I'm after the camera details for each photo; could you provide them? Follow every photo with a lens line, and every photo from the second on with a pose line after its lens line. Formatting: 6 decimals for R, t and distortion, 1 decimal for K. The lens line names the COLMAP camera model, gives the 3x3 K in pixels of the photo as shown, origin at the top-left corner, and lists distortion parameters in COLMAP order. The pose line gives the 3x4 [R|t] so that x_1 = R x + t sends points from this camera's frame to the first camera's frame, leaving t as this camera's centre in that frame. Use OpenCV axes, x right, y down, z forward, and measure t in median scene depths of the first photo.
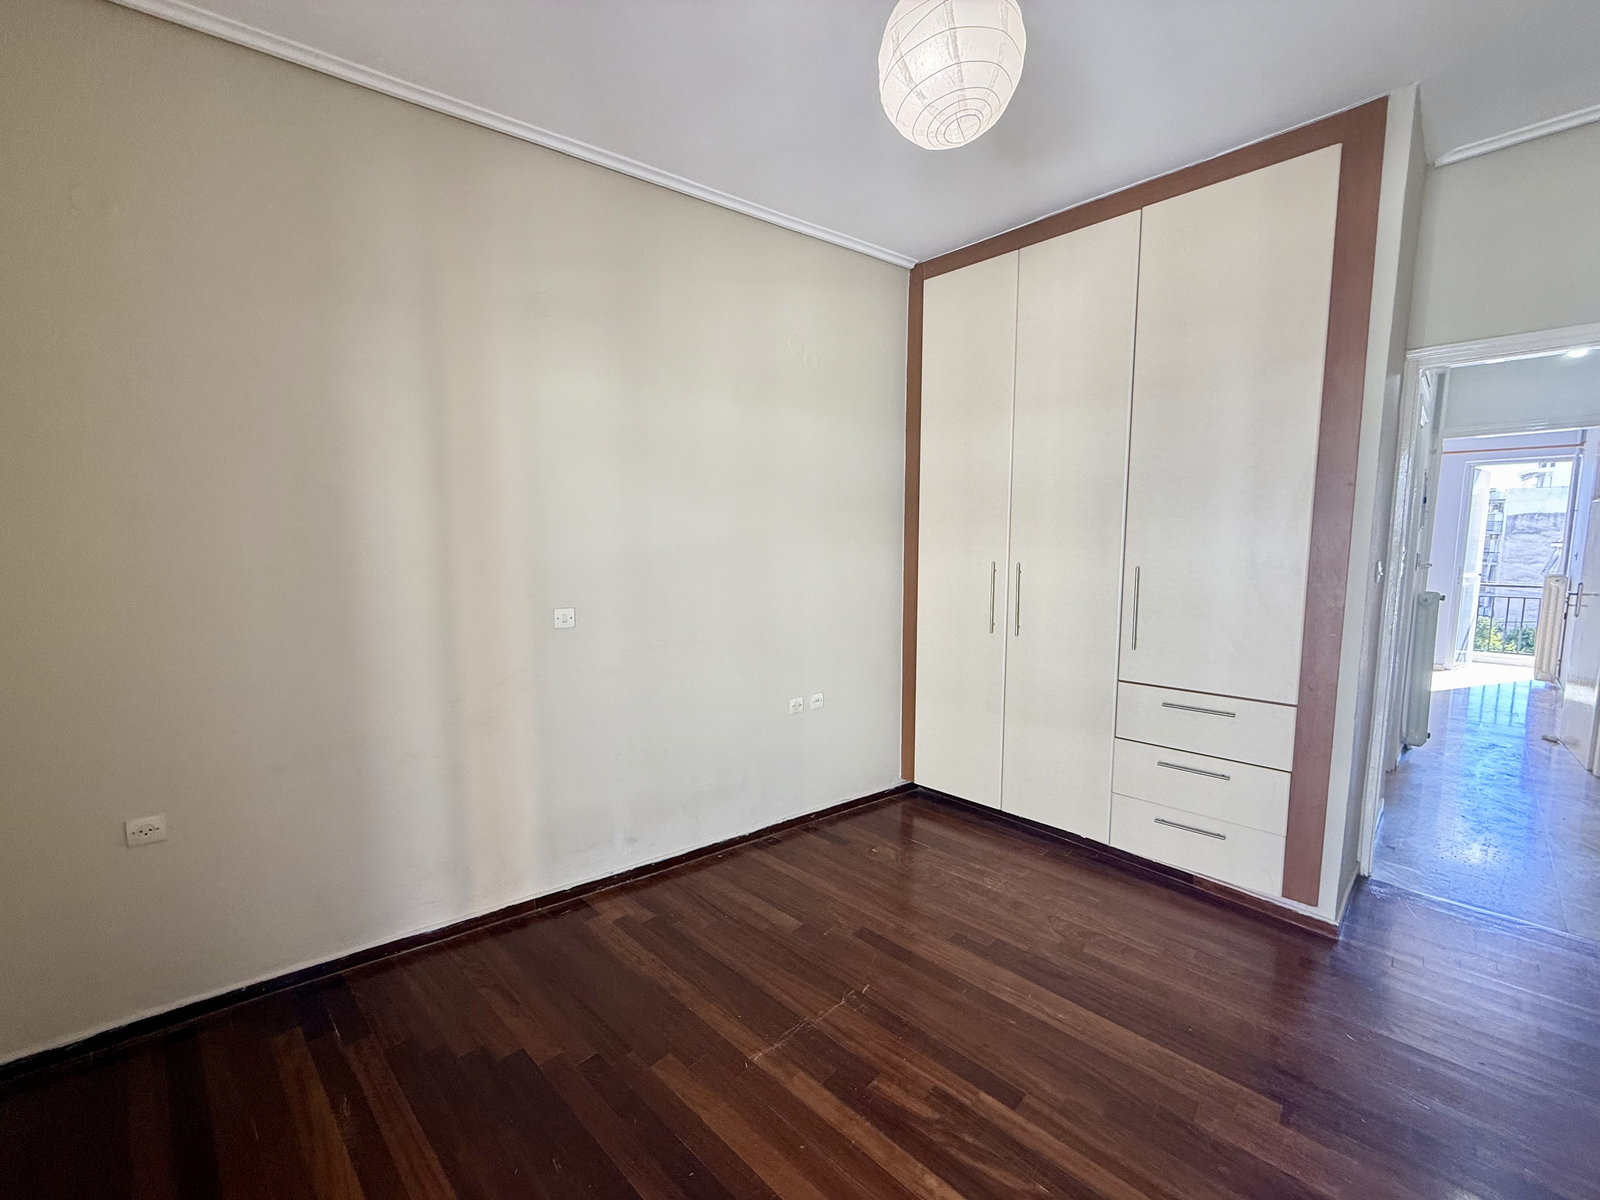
lens RADIAL K [[641.0, 0, 797.3], [0, 641.0, 600.0], [0, 0, 1]] dist [0.010267, 0.000388]
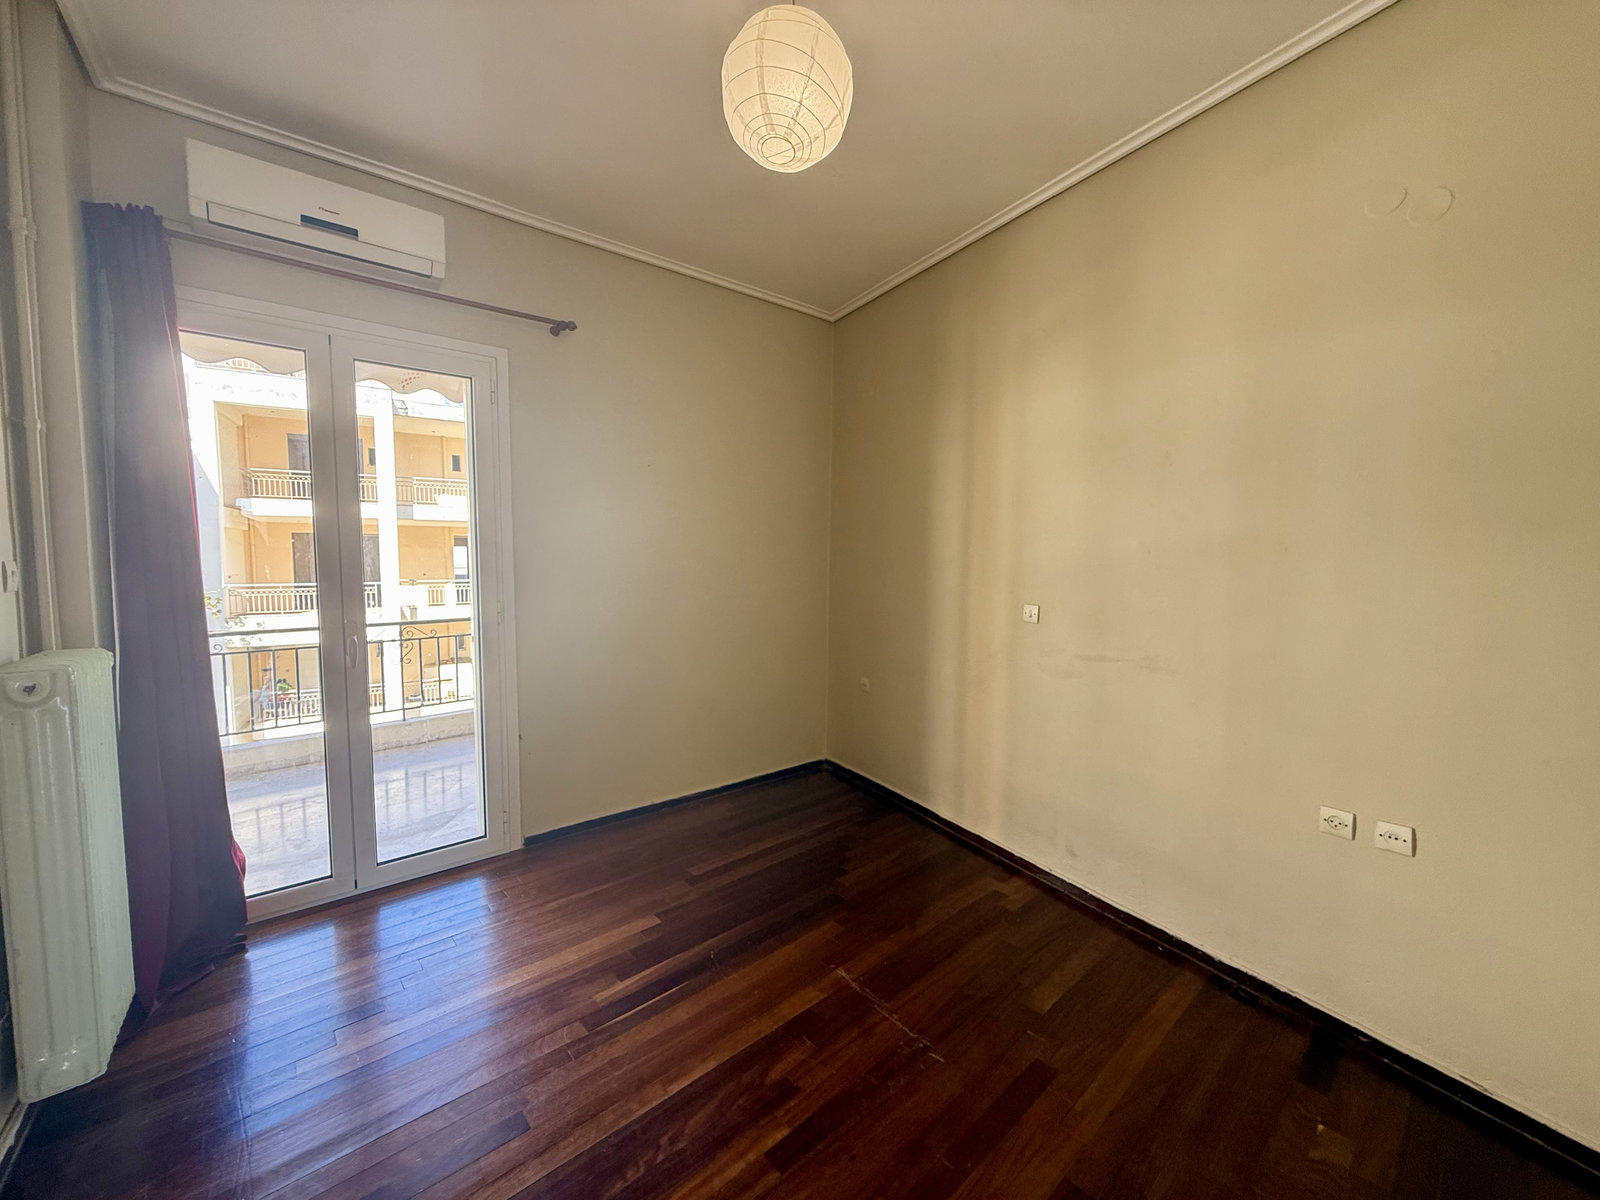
lens RADIAL K [[641.0, 0, 797.3], [0, 641.0, 600.0], [0, 0, 1]] dist [0.010267, 0.000388]
pose [[-0.095910, 0.065100, -0.993259, 0.823575], [-0.101704, 0.991996, 0.074838, -0.039804], [0.990181, 0.108196, -0.088522, 0.725710]]
